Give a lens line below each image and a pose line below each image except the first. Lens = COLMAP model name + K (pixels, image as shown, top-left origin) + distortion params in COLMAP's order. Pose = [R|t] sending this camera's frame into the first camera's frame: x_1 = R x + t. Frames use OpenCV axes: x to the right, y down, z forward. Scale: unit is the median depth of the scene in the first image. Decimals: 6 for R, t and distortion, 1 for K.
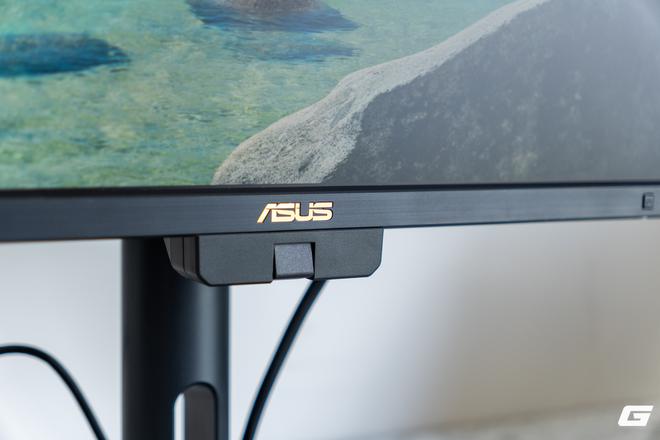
lens RADIAL K [[1204.3, 0, 326.1], [0, 1204.3, 218.8], [0, 0, 1]] dist [-0.027840, 0.000000]
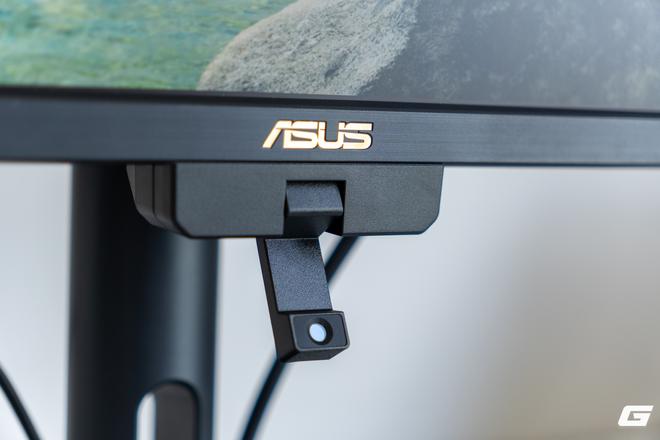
lens RADIAL K [[1418.5, 0, 333.7], [0, 1418.5, 221.0], [0, 0, 1]] dist [-0.010556, 0.000000]
pose [[0.999637, 0.026654, -0.003850, -0.012207], [-0.026601, 0.999559, 0.013225, 0.032003], [0.004201, -0.013118, 0.999905, 0.186908]]
